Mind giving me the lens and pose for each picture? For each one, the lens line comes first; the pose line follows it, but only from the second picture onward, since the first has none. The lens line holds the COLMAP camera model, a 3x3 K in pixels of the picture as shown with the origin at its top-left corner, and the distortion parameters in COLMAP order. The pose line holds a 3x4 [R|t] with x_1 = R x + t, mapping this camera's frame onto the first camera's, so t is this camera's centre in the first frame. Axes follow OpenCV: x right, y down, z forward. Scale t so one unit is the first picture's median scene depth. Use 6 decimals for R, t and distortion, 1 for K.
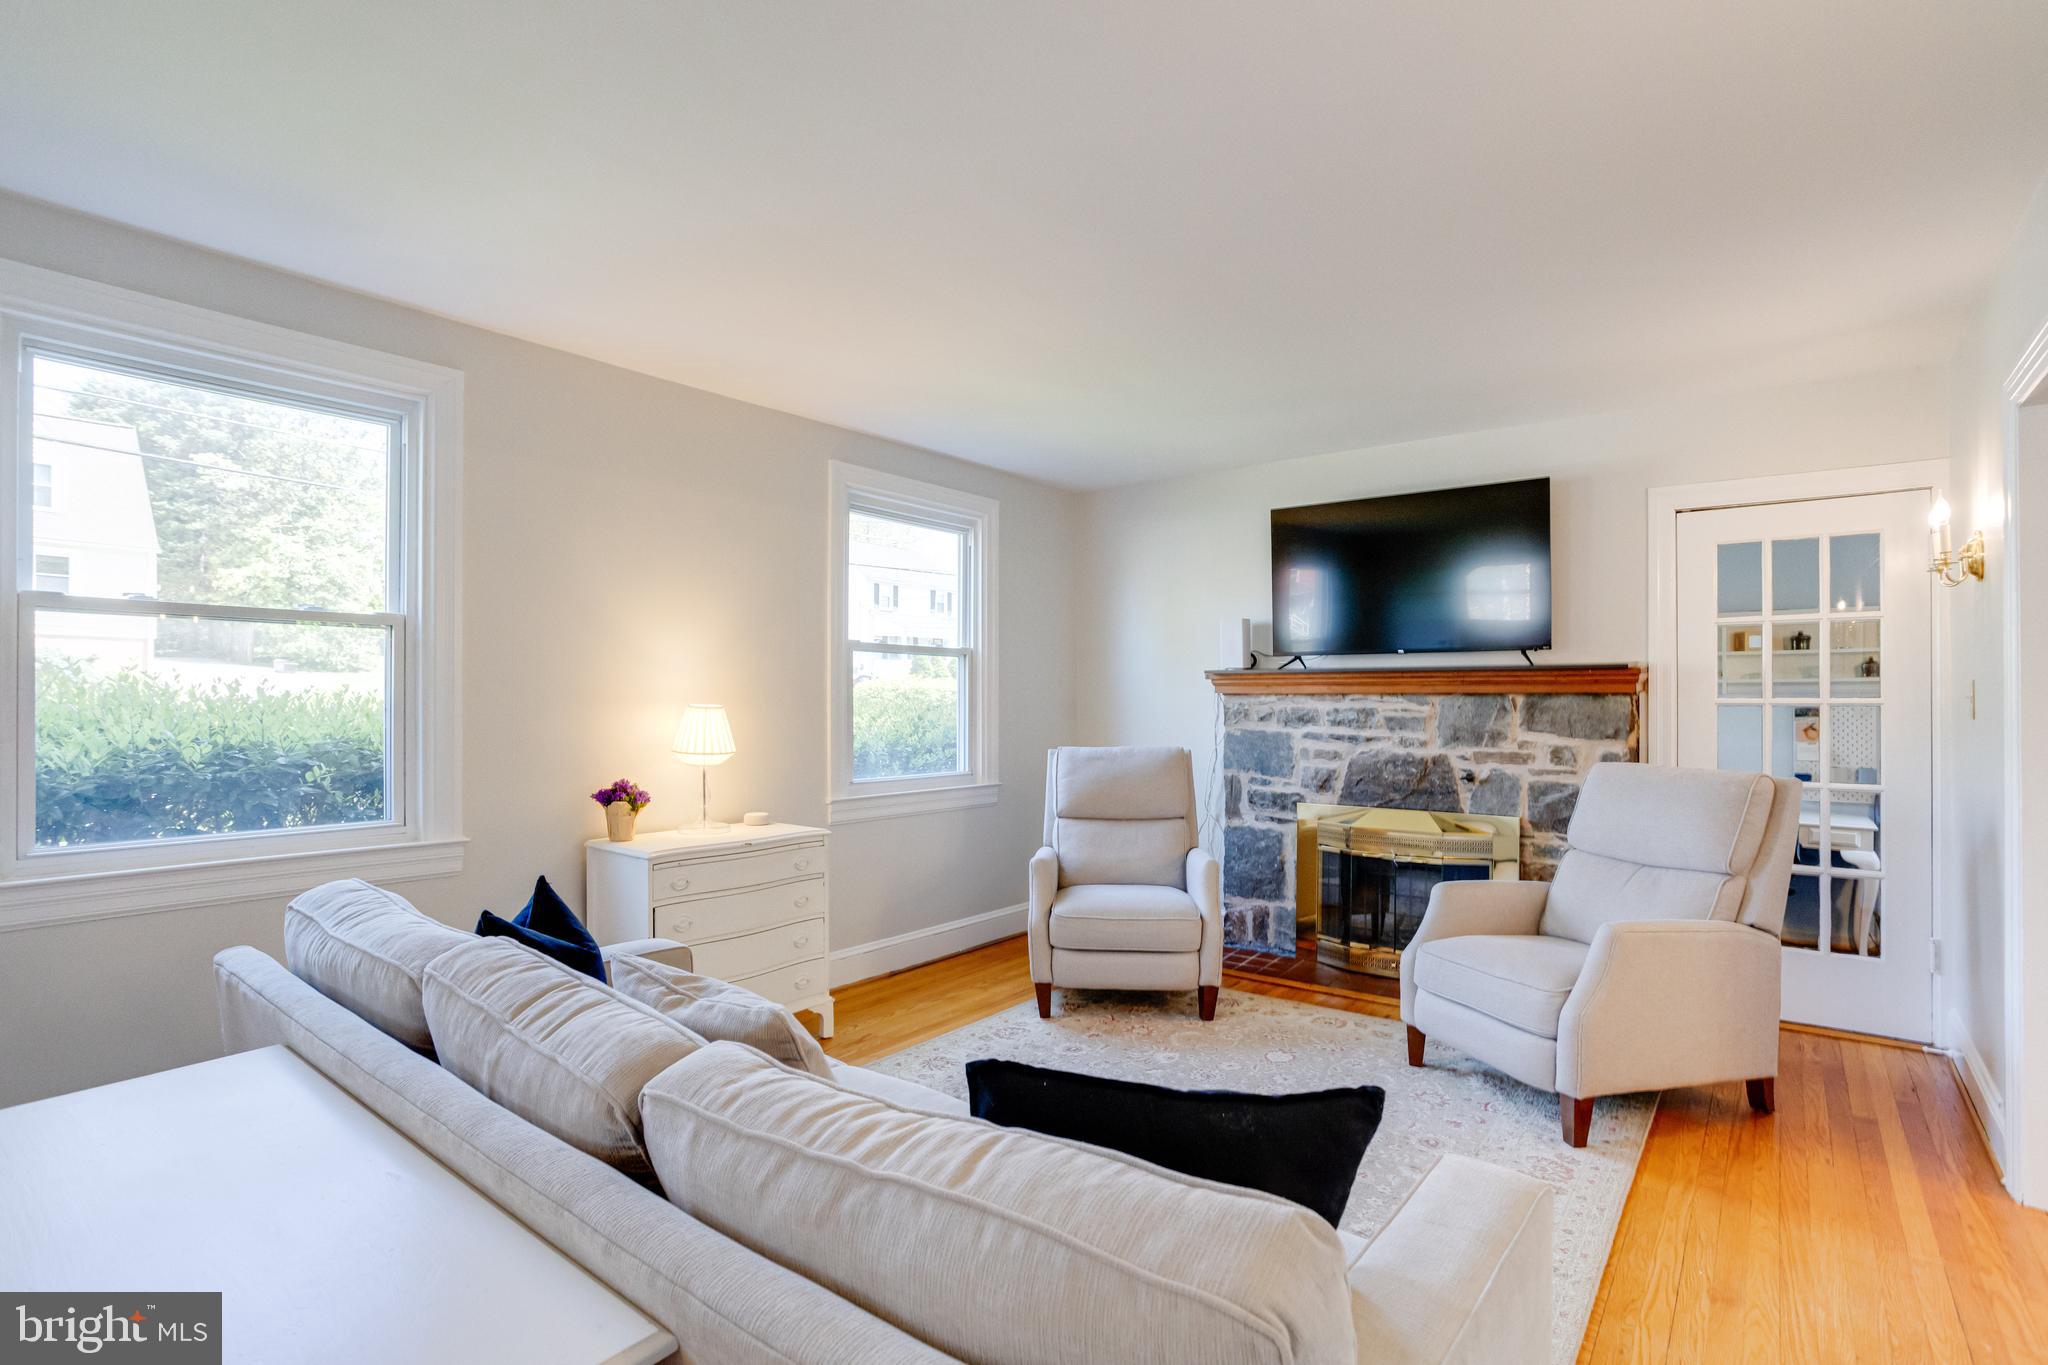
lens RADIAL K [[998.2, 0, 1024.4], [0, 998.2, 703.7], [0, 0, 1]] dist [-0.048193, 0.027505]
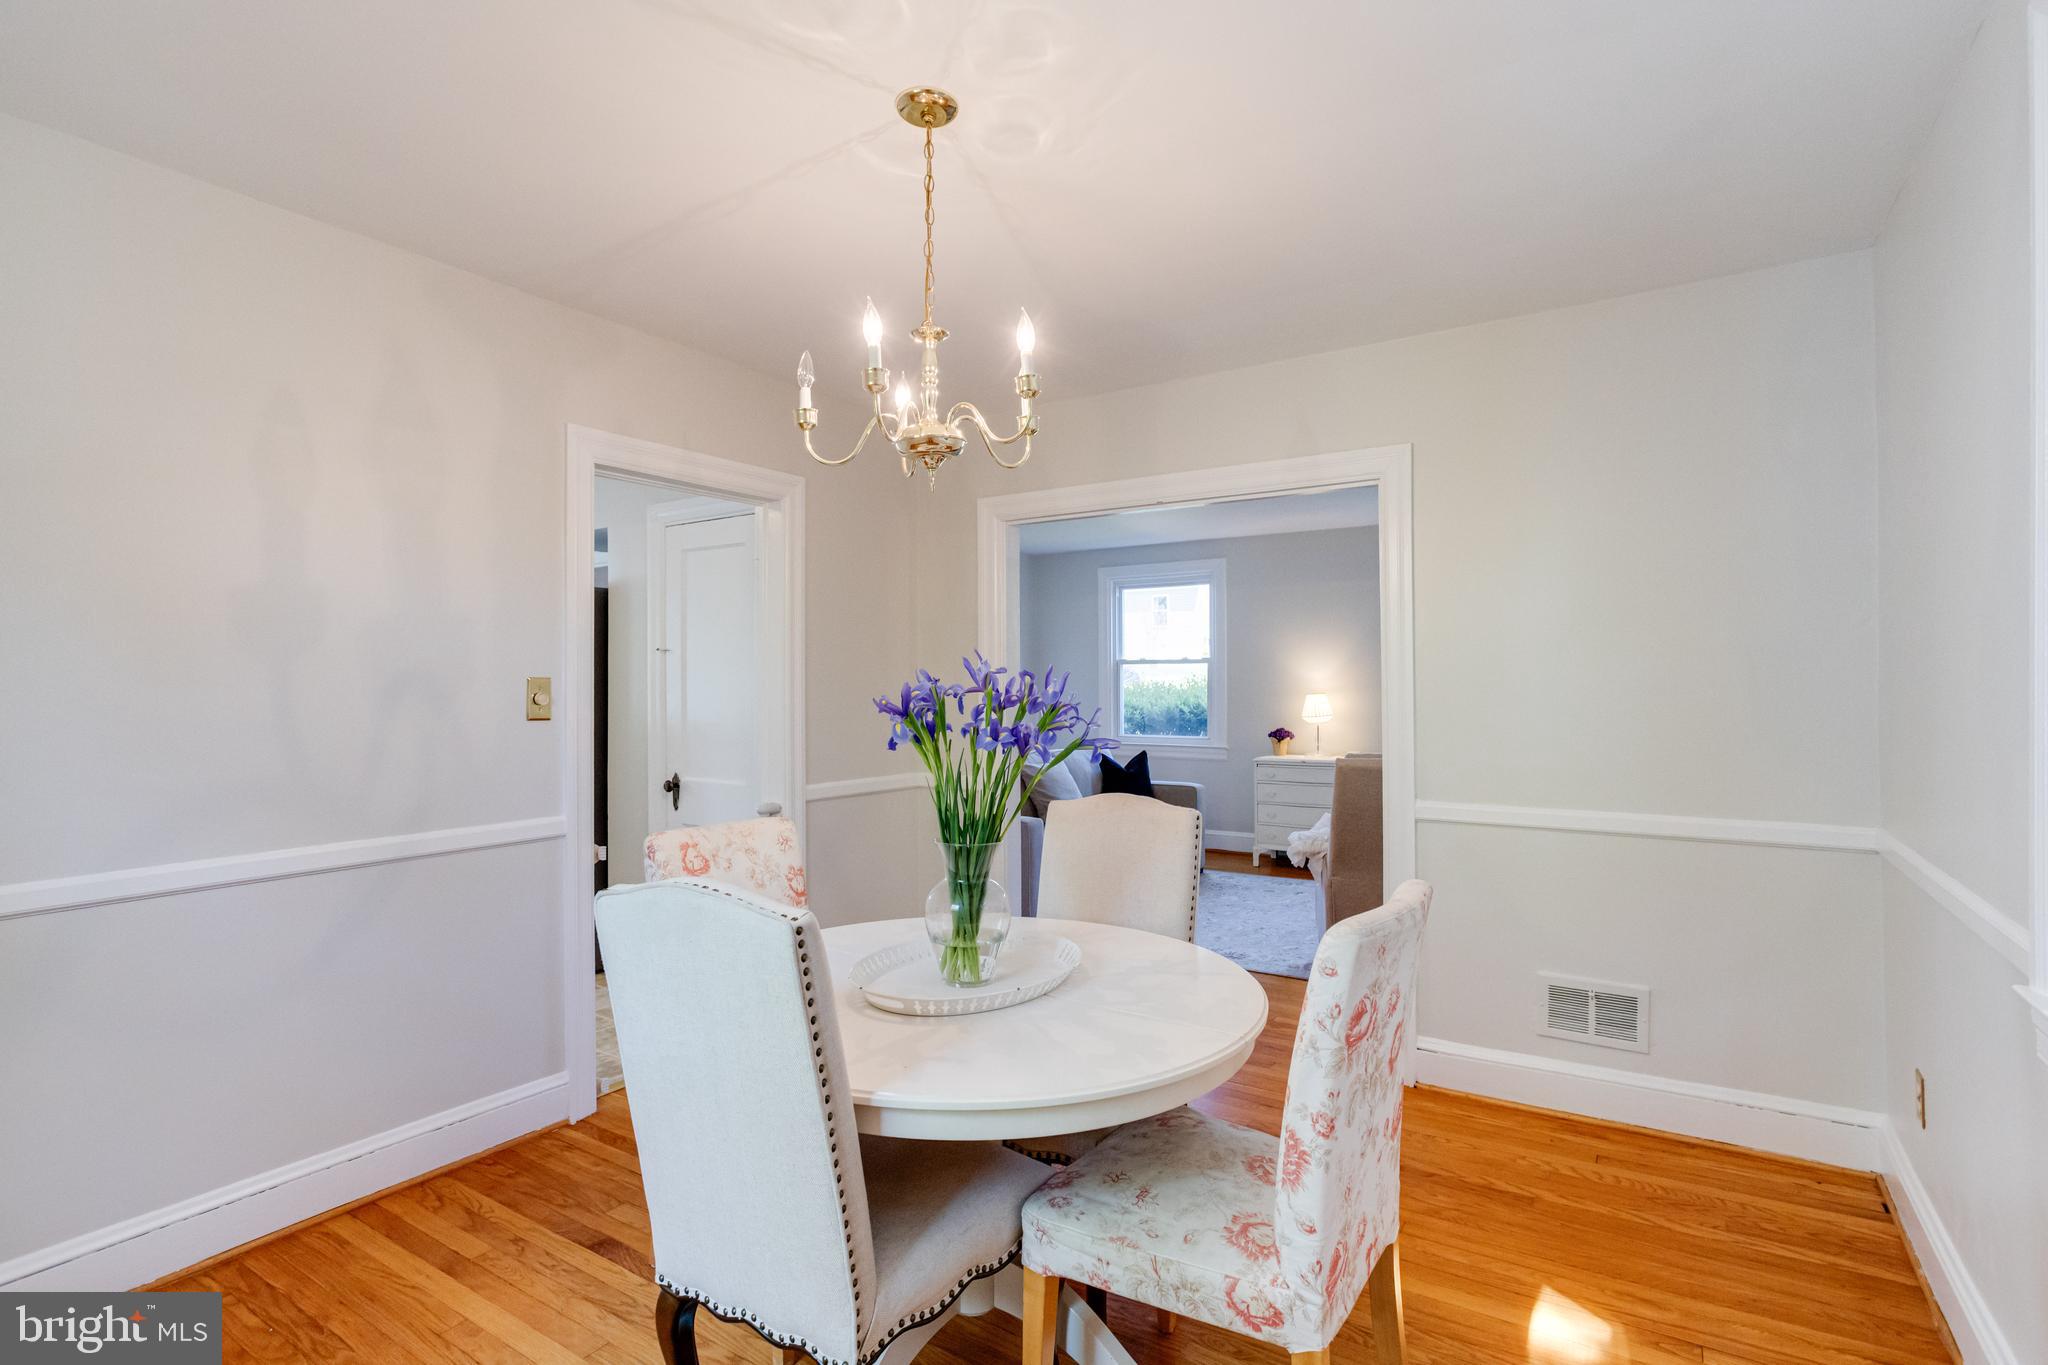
lens RADIAL K [[990.7, 0, 1029.9], [0, 990.7, 689.6], [0, 0, 1]] dist [-0.045652, 0.024340]
pose [[0.083424, 0.002274, -0.996512, 1.207574], [0.003618, 0.999990, 0.002584, -0.009309], [0.996508, -0.003821, 0.083414, 0.196625]]
